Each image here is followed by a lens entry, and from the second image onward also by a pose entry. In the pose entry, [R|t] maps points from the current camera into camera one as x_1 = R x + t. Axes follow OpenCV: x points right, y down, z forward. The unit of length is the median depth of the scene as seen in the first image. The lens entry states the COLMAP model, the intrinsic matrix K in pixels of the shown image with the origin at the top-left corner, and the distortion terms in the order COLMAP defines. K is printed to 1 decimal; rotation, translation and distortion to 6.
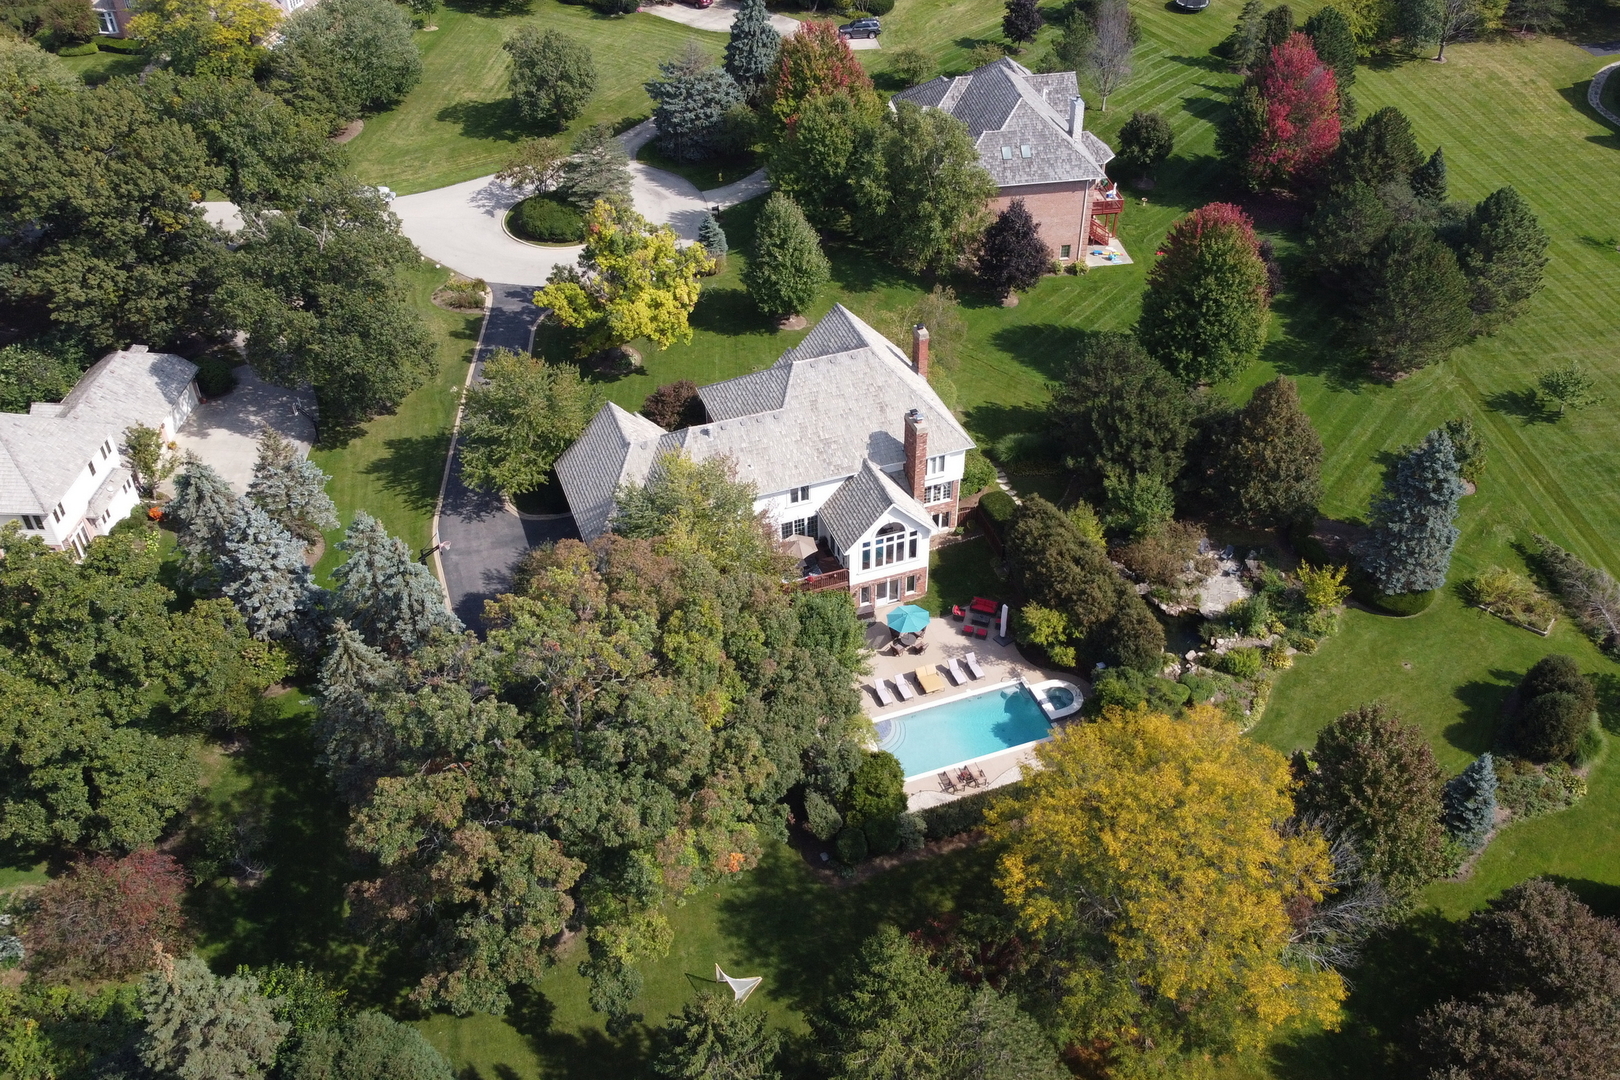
lens RADIAL K [[1411.5, 0, 810.0], [0, 1411.5, 540.0], [0, 0, 1]] dist [0.006675, -0.006885]
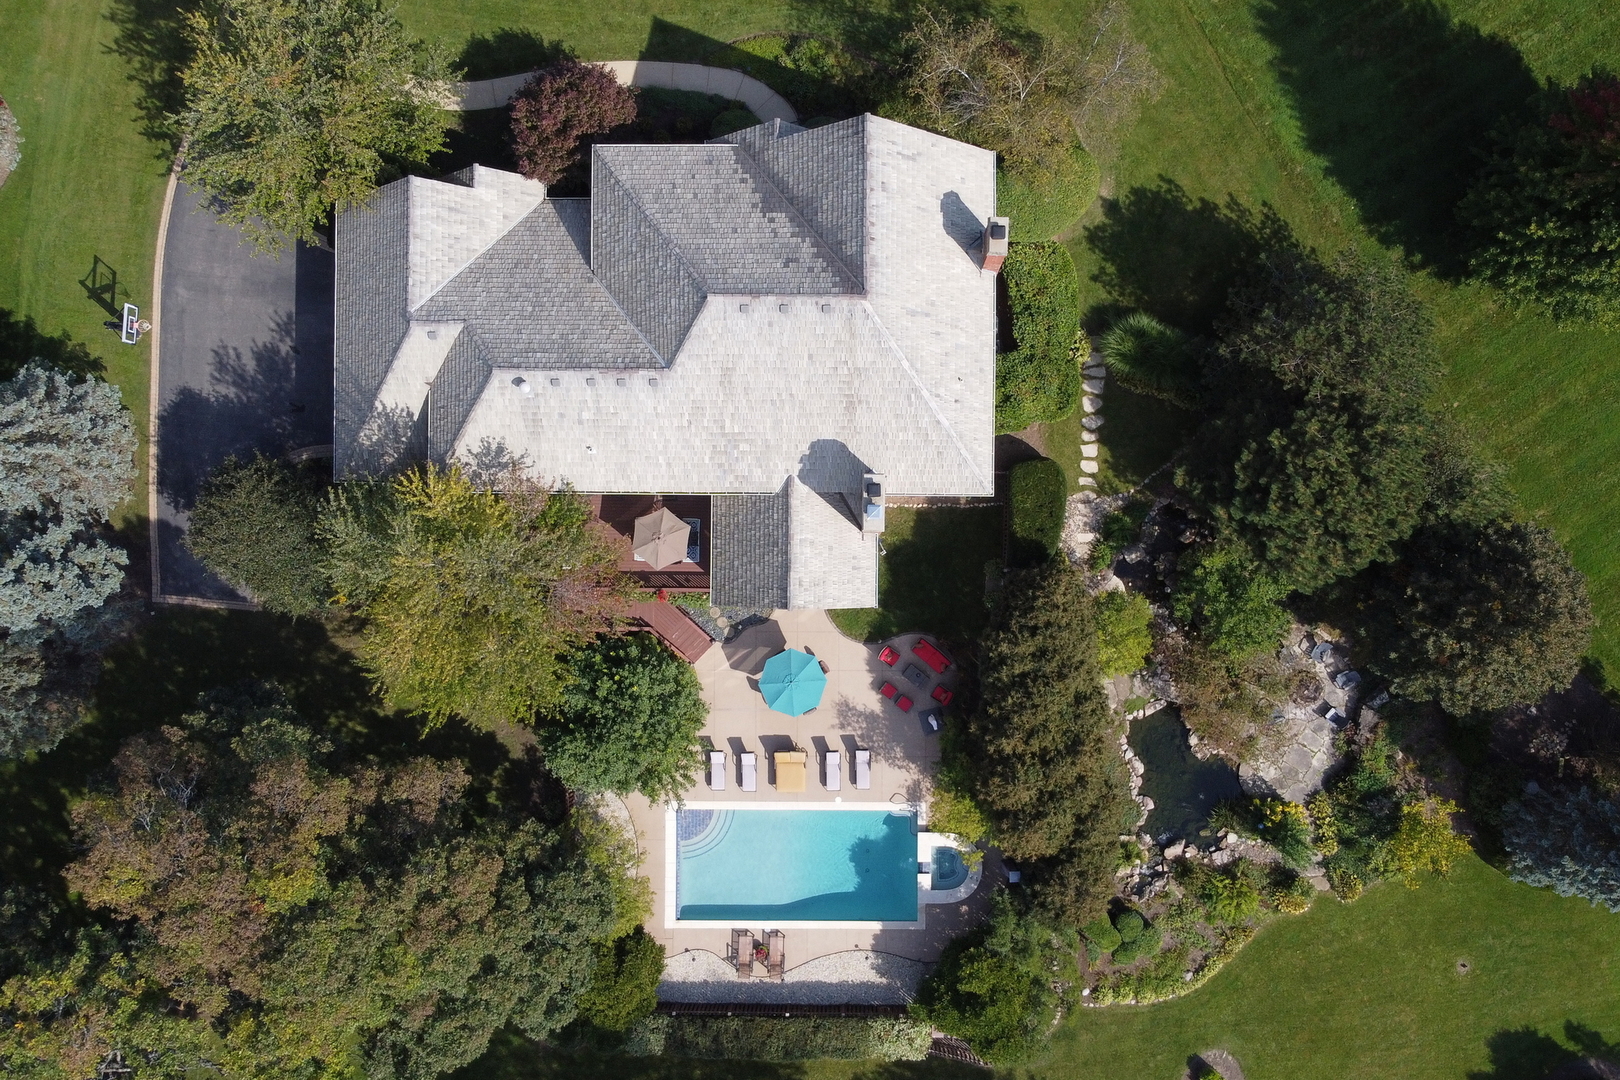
lens RADIAL K [[1411.5, 0, 810.0], [0, 1411.5, 540.0], [0, 0, 1]] dist [0.006675, -0.006885]
pose [[0.940339, 0.340072, -0.010687, 0.060992], [-0.215378, 0.619272, 0.755060, -0.482231], [0.263393, -0.707710, 0.655569, 0.608657]]
